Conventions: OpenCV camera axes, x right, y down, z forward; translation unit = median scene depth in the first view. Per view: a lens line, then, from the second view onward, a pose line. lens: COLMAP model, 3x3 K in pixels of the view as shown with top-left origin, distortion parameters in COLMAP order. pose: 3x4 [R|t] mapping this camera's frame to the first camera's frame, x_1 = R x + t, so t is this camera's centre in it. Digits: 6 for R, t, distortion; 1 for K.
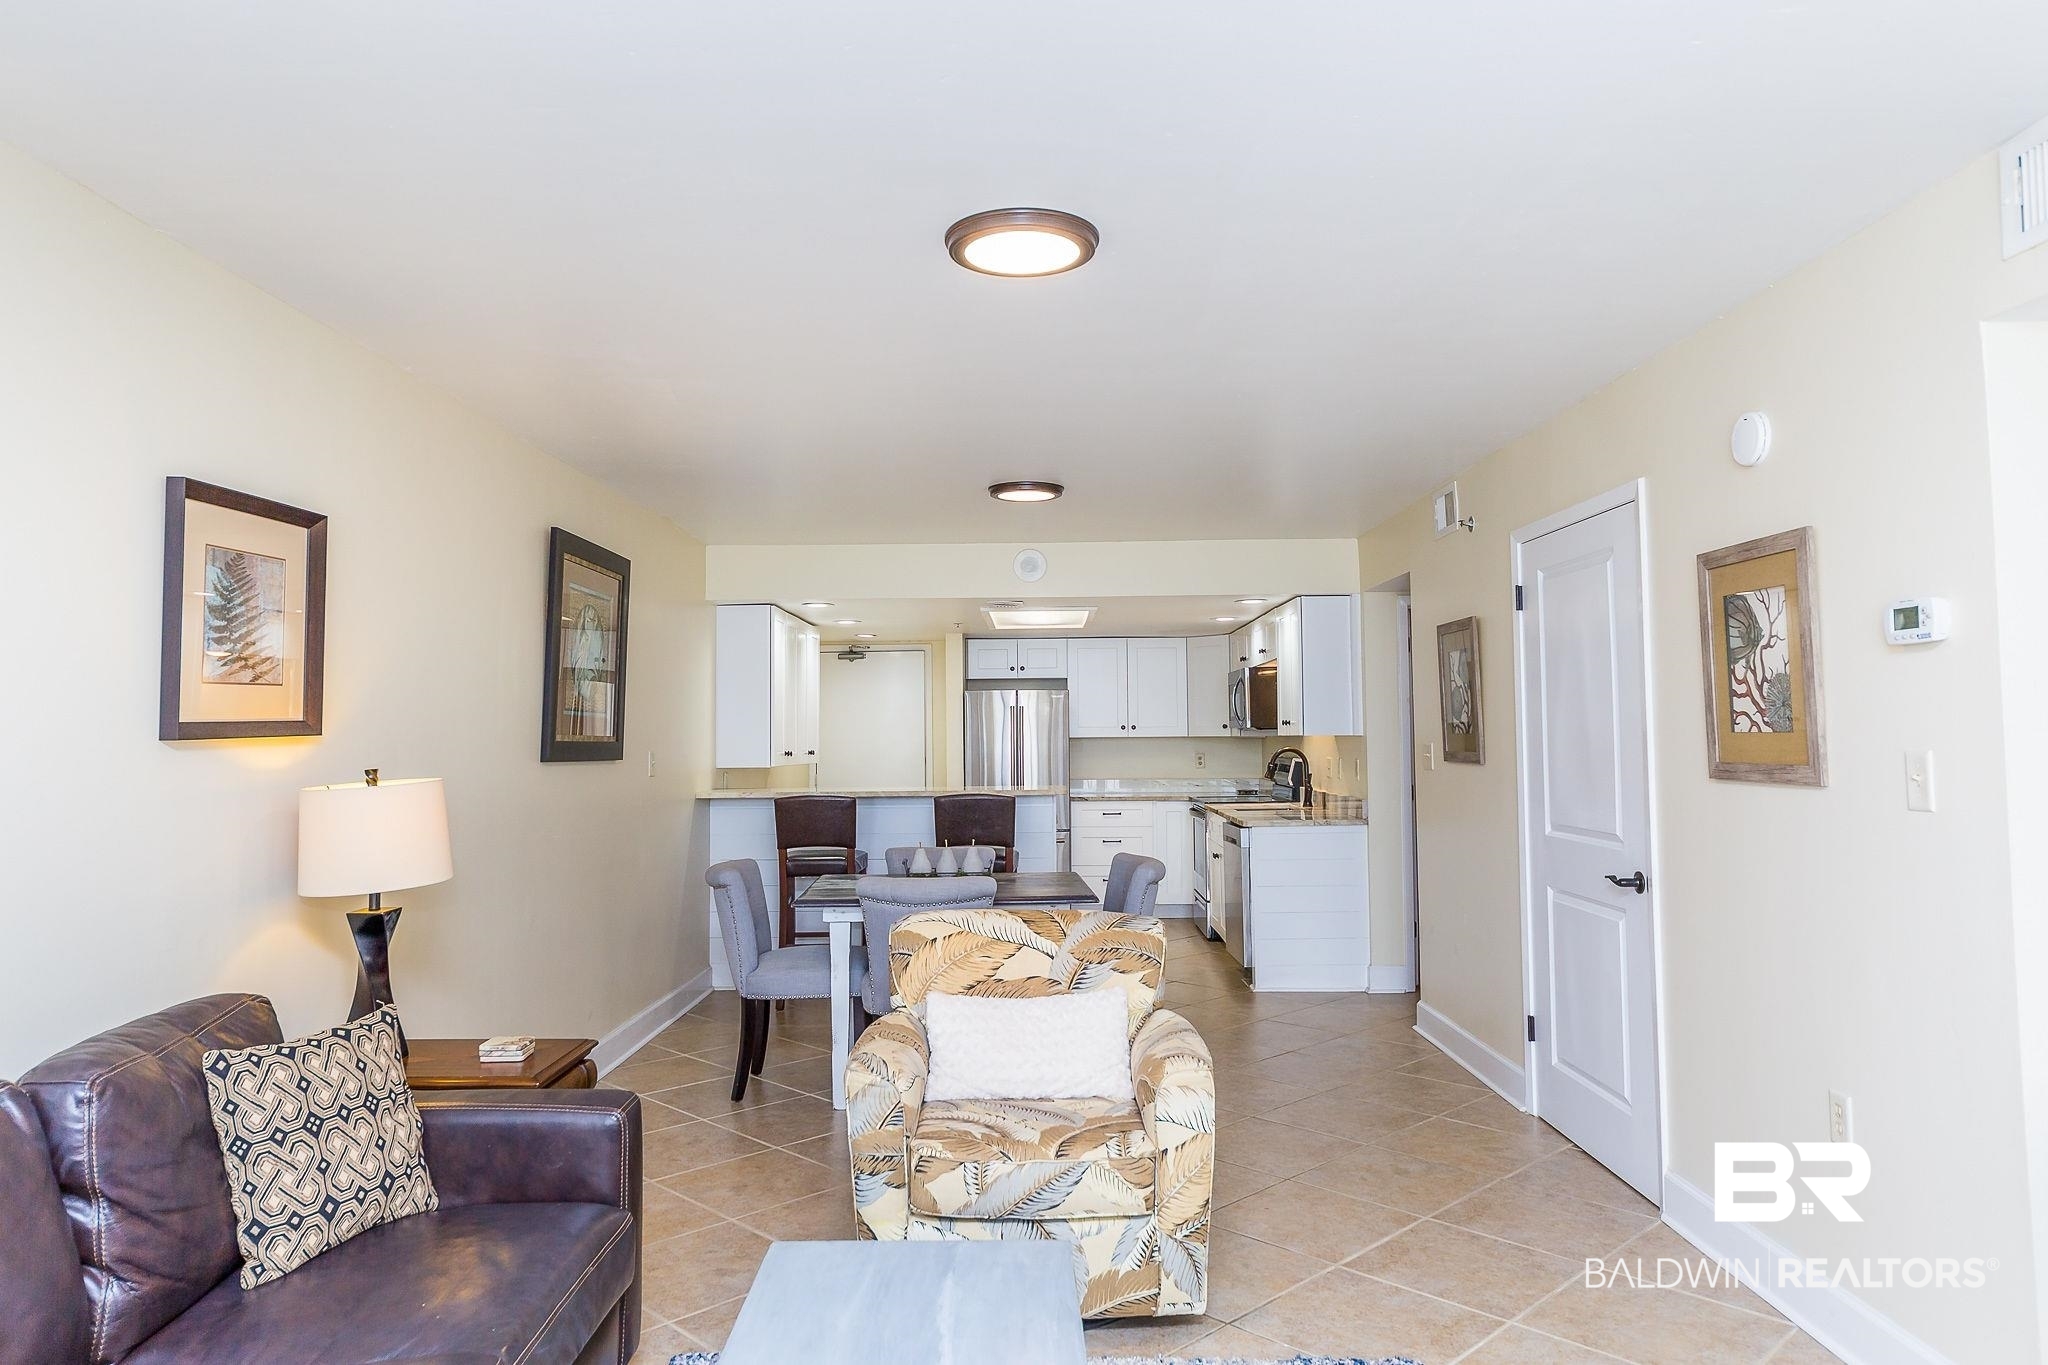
lens RADIAL K [[1333.4, 0, 1002.4], [0, 1333.4, 674.9], [0, 0, 1]] dist [0.000118, 0.011797]
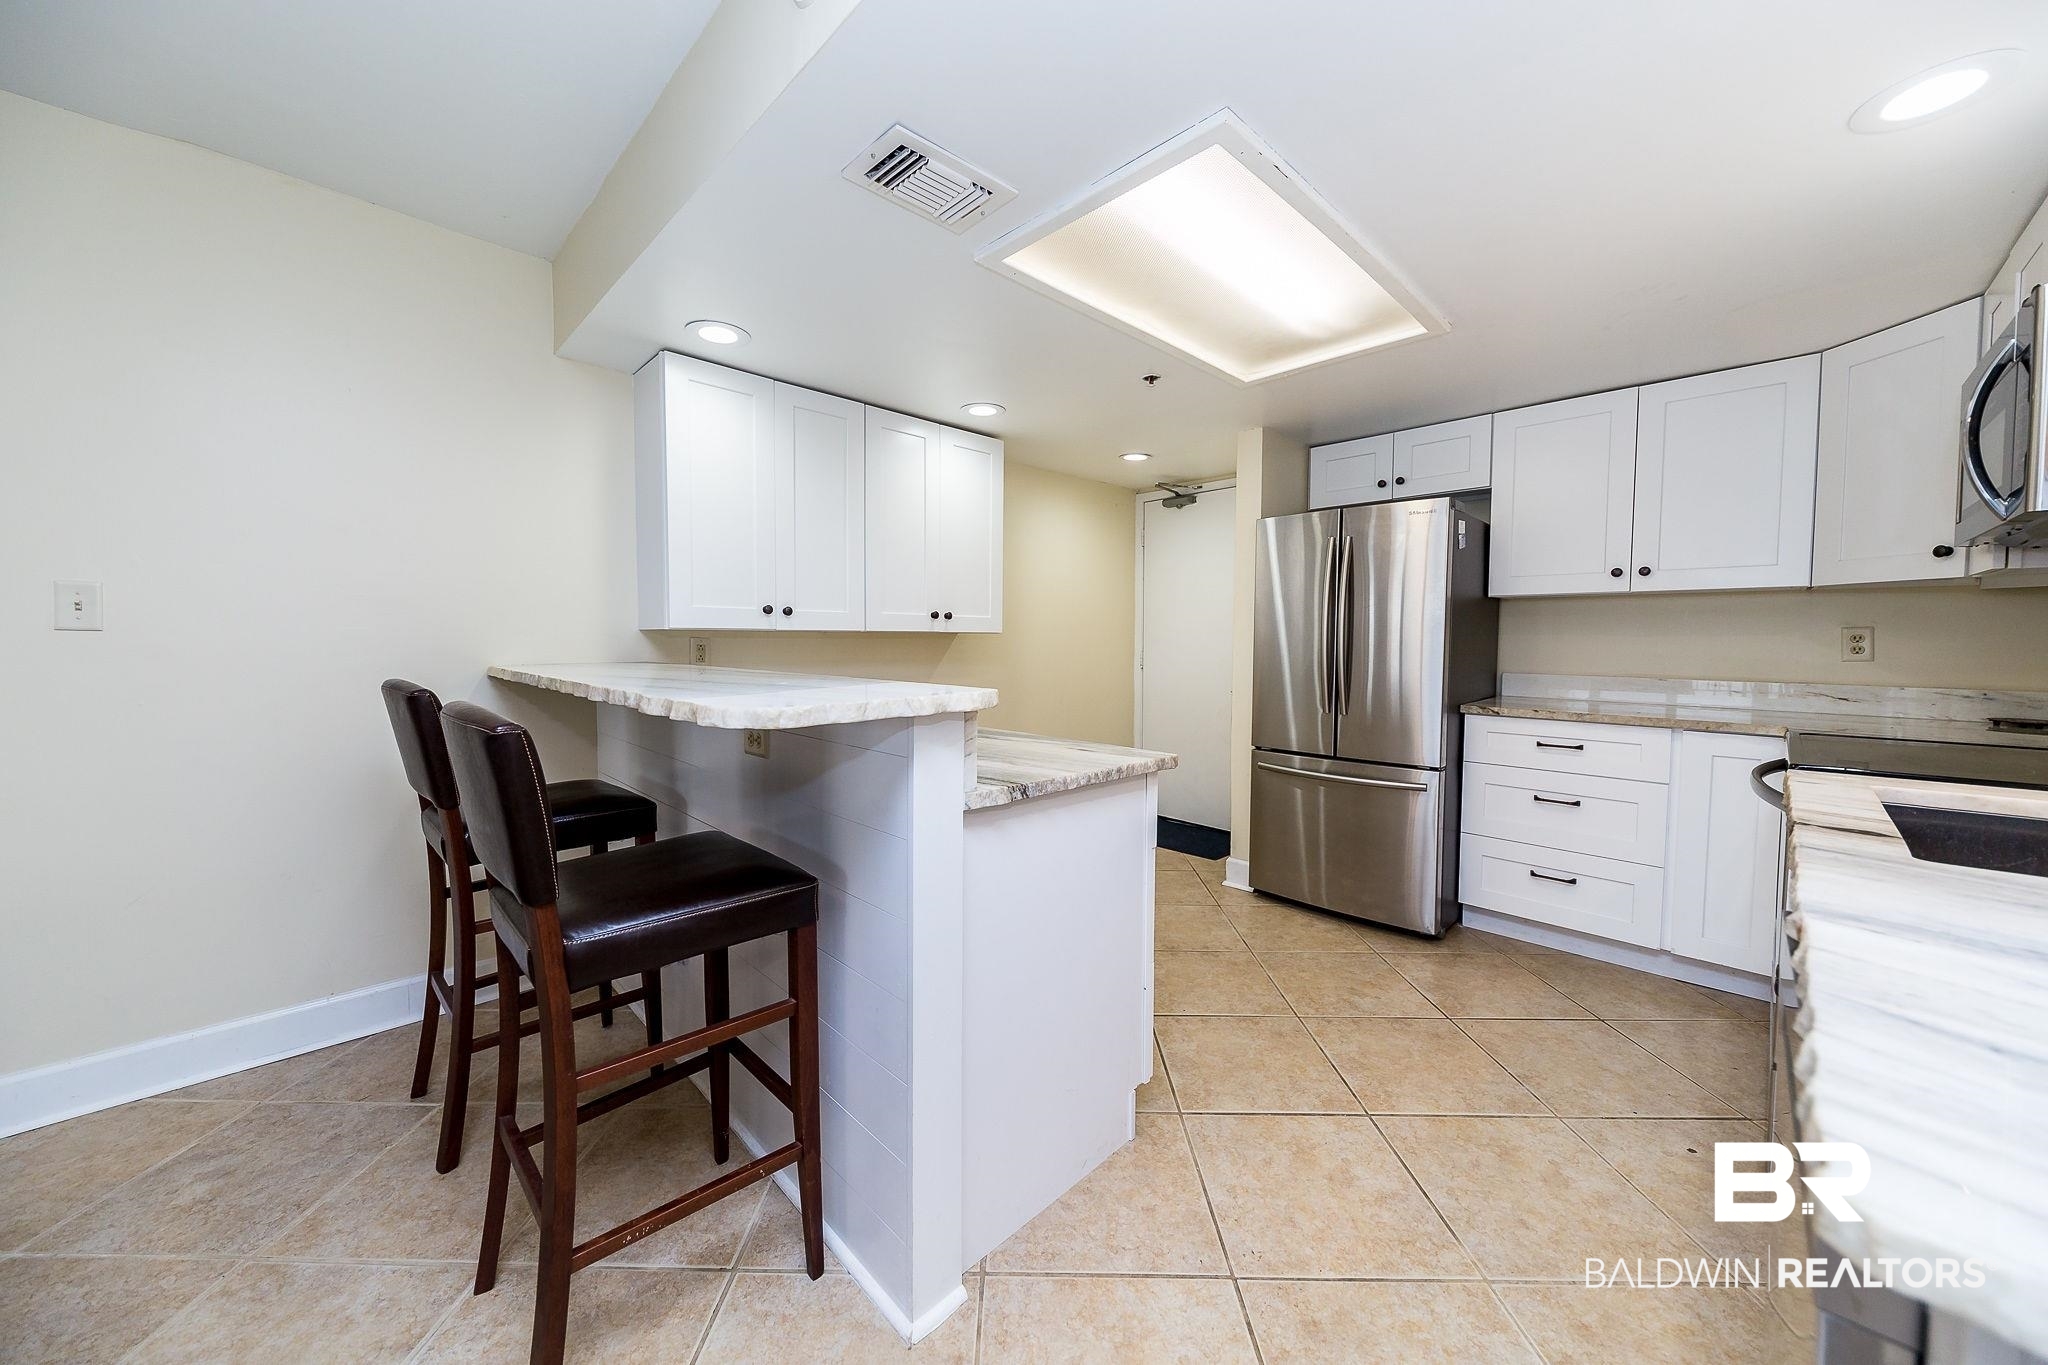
lens RADIAL K [[709.3, 0, 1004.2], [0, 709.3, 677.8], [0, 0, 1]] dist [0.001470, -0.003337]
pose [[0.704259, 0.052890, -0.707970, 0.363346], [0.025559, 0.994686, 0.099734, 0.141500], [0.709483, -0.088334, 0.699165, 1.998123]]
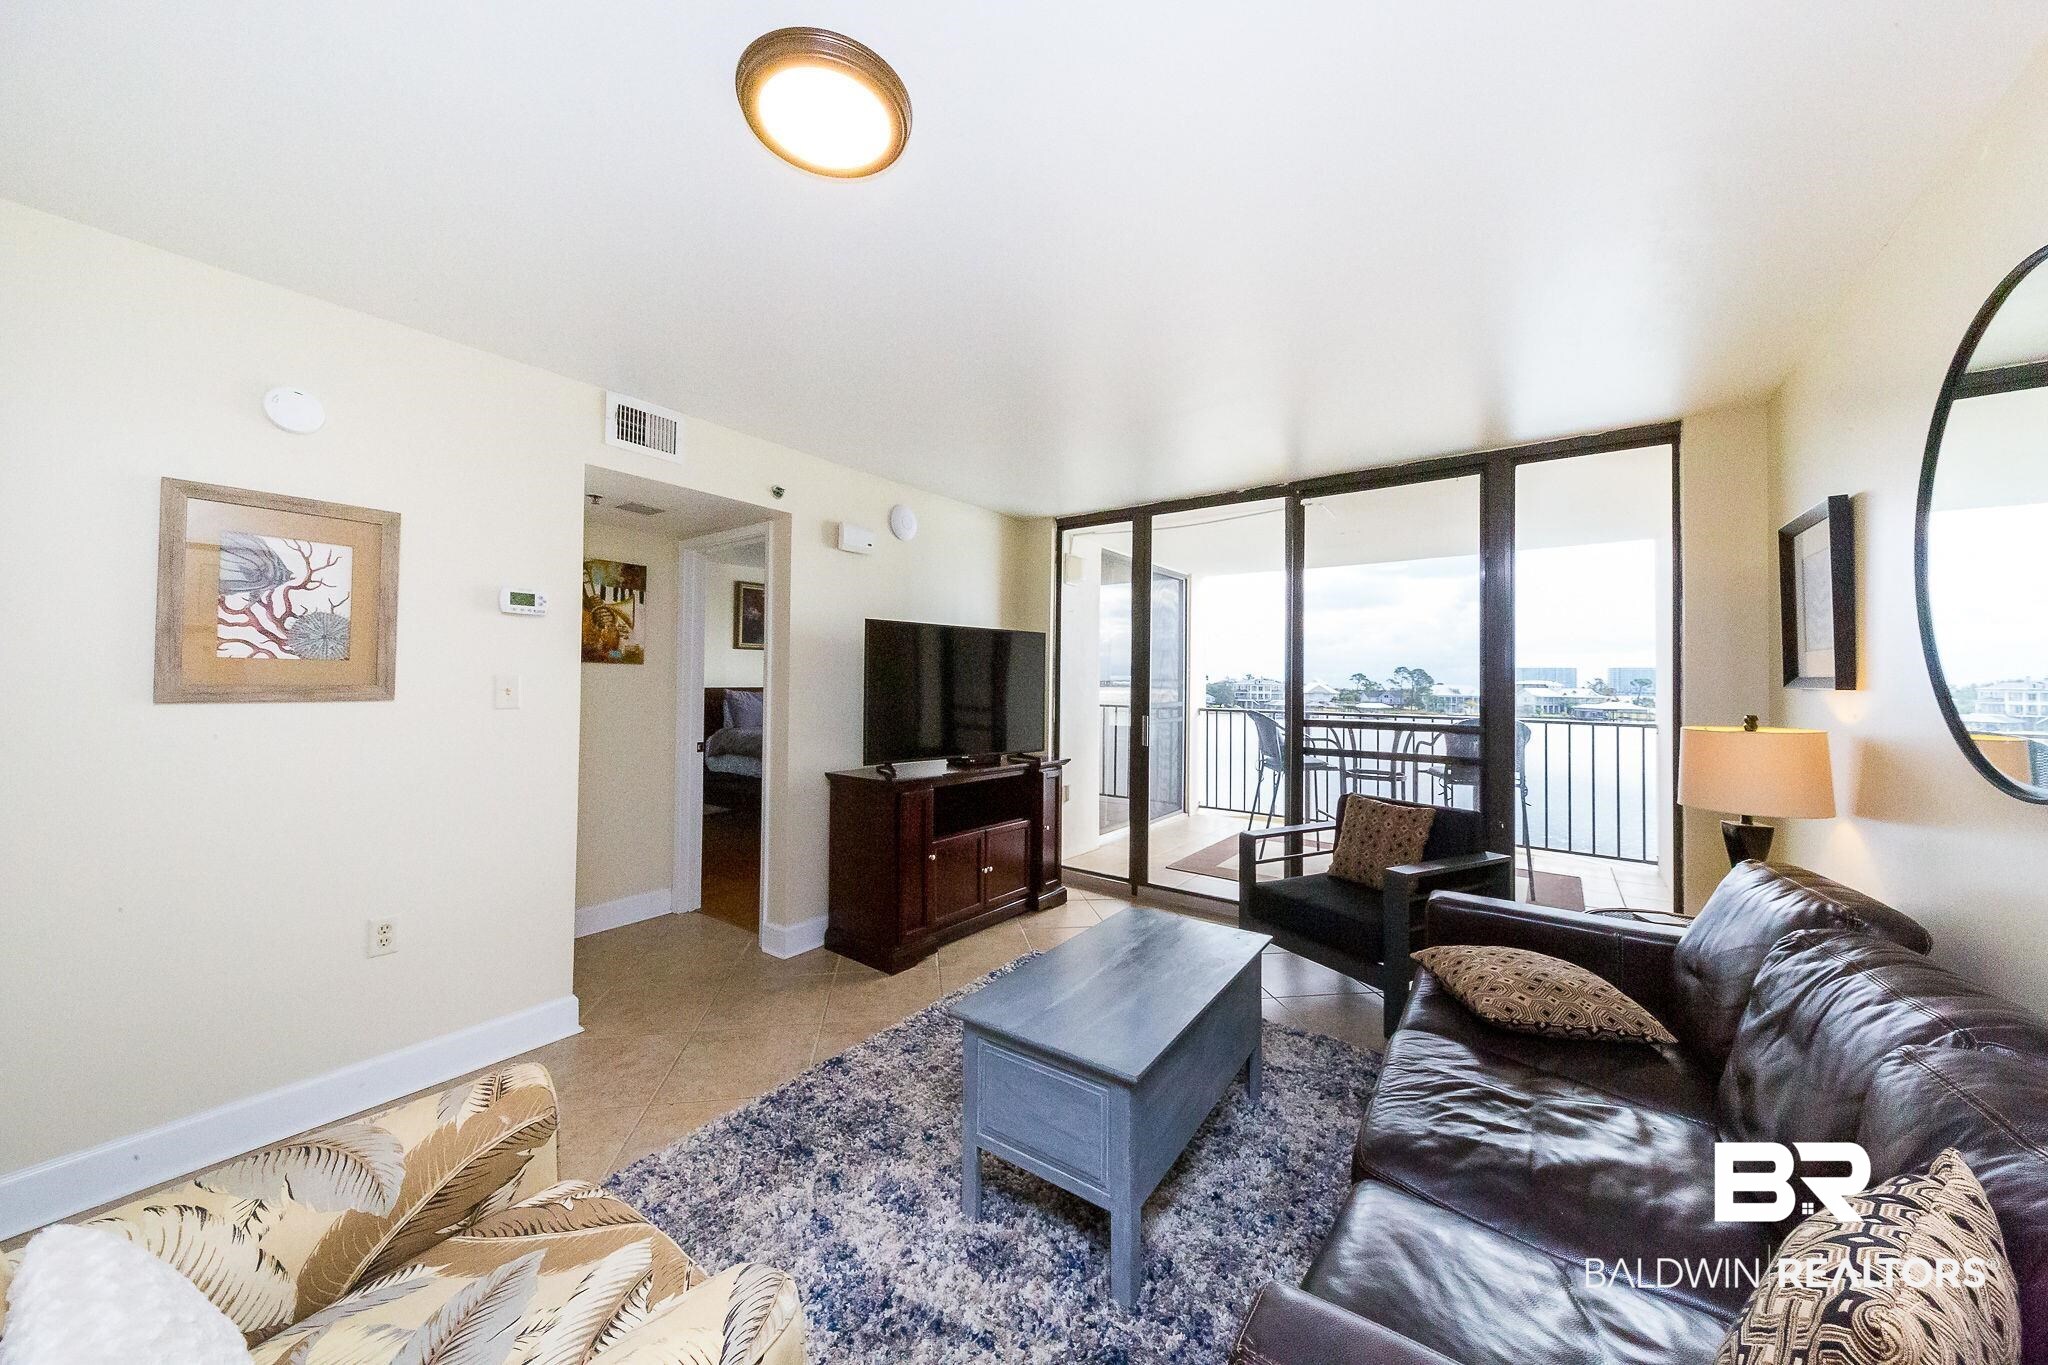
lens RADIAL K [[709.3, 0, 1019.8], [0, 709.3, 670.8], [0, 0, 1]] dist [0.001470, -0.003337]
pose [[-0.822149, 0.003088, 0.569264, -0.314690], [-0.033030, 0.998042, -0.053116, 0.063844], [-0.568314, -0.062471, -0.820437, 1.114102]]
